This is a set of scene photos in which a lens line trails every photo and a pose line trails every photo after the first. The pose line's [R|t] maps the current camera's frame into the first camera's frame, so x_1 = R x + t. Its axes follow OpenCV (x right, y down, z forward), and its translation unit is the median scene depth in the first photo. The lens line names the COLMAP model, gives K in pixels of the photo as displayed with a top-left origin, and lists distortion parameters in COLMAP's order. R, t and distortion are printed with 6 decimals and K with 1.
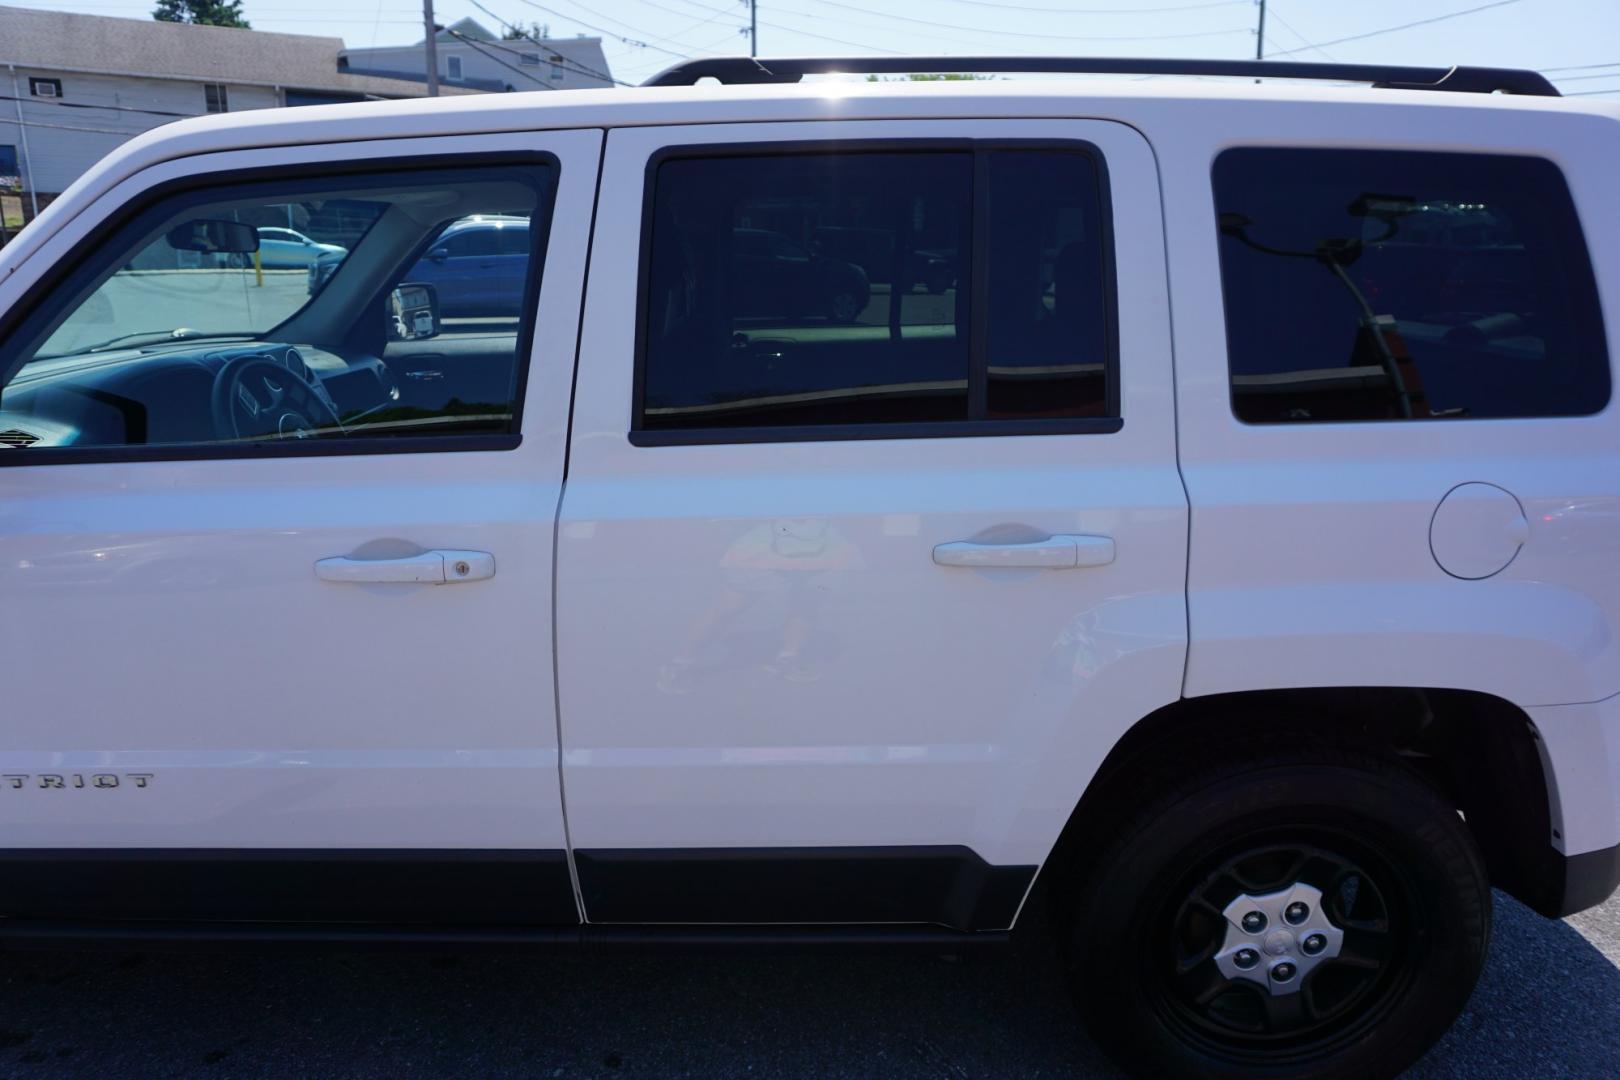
lens RADIAL K [[1093.0, 0, 802.5], [0, 1093.0, 547.5], [0, 0, 1]] dist [-0.047532, 0.038715]
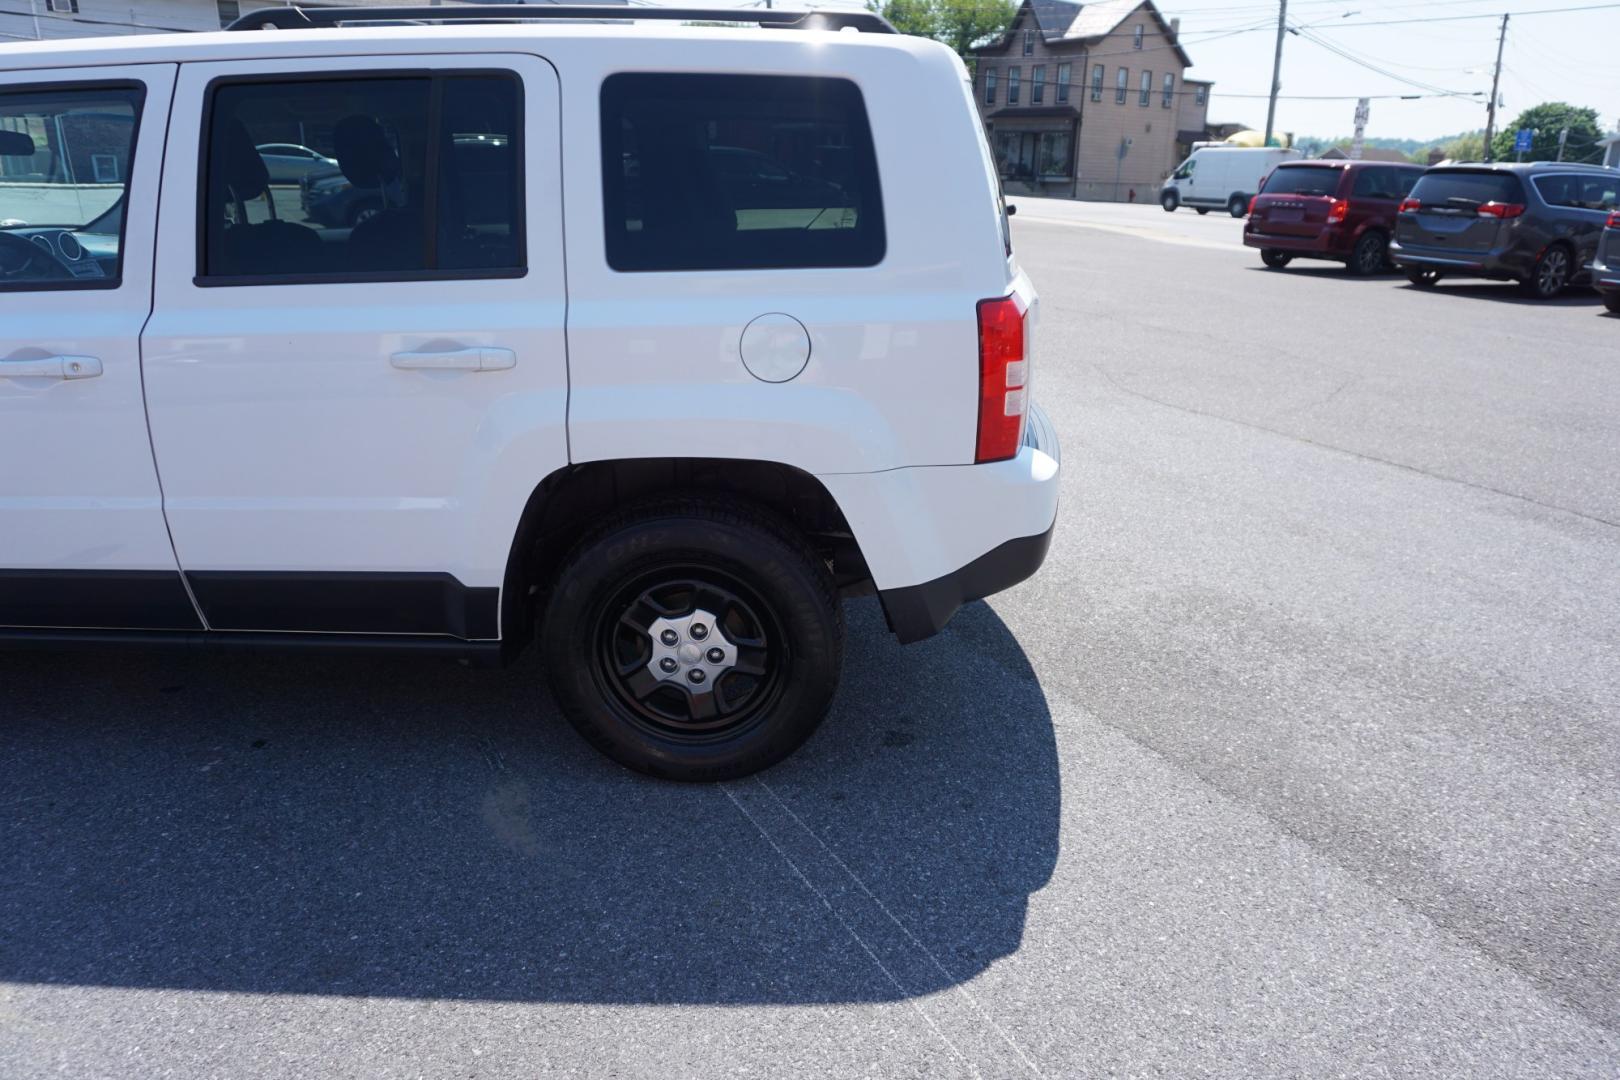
lens RADIAL K [[1093.0, 0, 811.2], [0, 1093.0, 534.8], [0, 0, 1]] dist [-0.047532, 0.038715]
pose [[0.999384, 0.014704, -0.031875, 0.645280], [-0.012844, 0.998246, 0.057787, 0.130512], [0.032669, -0.057342, 0.997820, -0.391443]]
